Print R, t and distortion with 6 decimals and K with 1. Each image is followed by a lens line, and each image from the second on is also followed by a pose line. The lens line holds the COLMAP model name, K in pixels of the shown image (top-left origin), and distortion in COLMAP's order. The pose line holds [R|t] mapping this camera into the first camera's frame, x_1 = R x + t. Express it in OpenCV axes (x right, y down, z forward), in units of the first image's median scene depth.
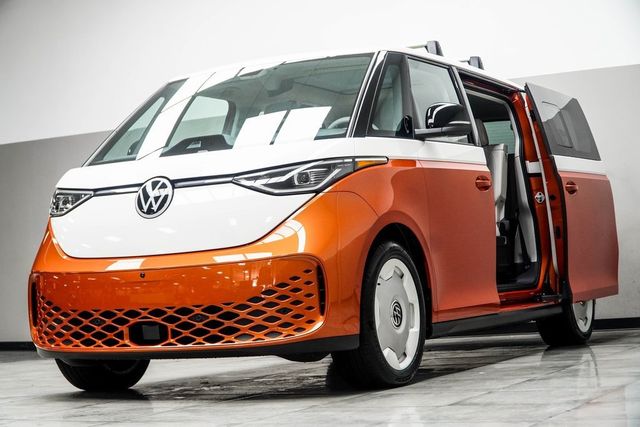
lens RADIAL K [[1396.5, 0, 320.0], [0, 1396.5, 213.5], [0, 0, 1]] dist [-0.232922, -0.056806]
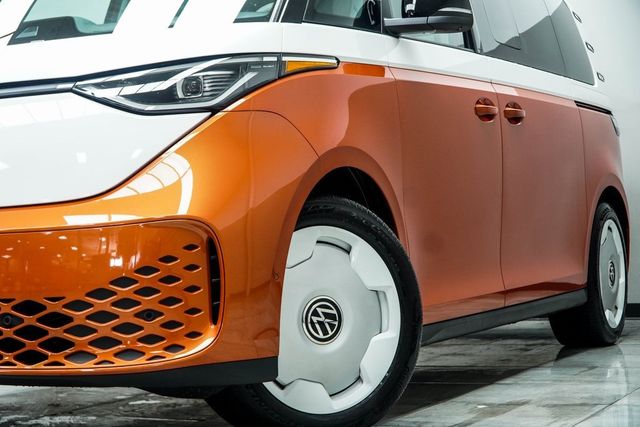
lens RADIAL K [[1489.4, 0, 391.7], [0, 1489.4, 214.3], [0, 0, 1]] dist [-0.416156, 0.368968]
pose [[0.996624, 0.028433, 0.077025, 0.025440], [-0.031703, 0.998632, 0.041578, -0.000126], [-0.075737, -0.043879, 0.996162, 0.374115]]
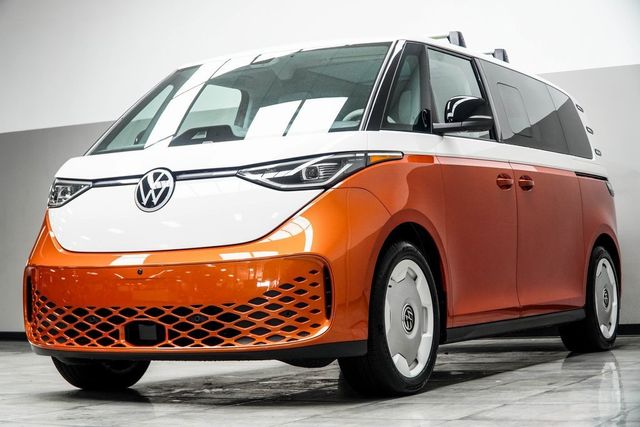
lens RADIAL K [[1381.0, 0, 292.8], [0, 1381.0, 214.7], [0, 0, 1]] dist [-0.244807, 0.181561]
pose [[0.998931, 0.021348, -0.041002, 0.013952], [-0.021035, 0.999746, 0.008061, -0.004300], [0.041163, -0.007190, 0.999127, 0.067681]]
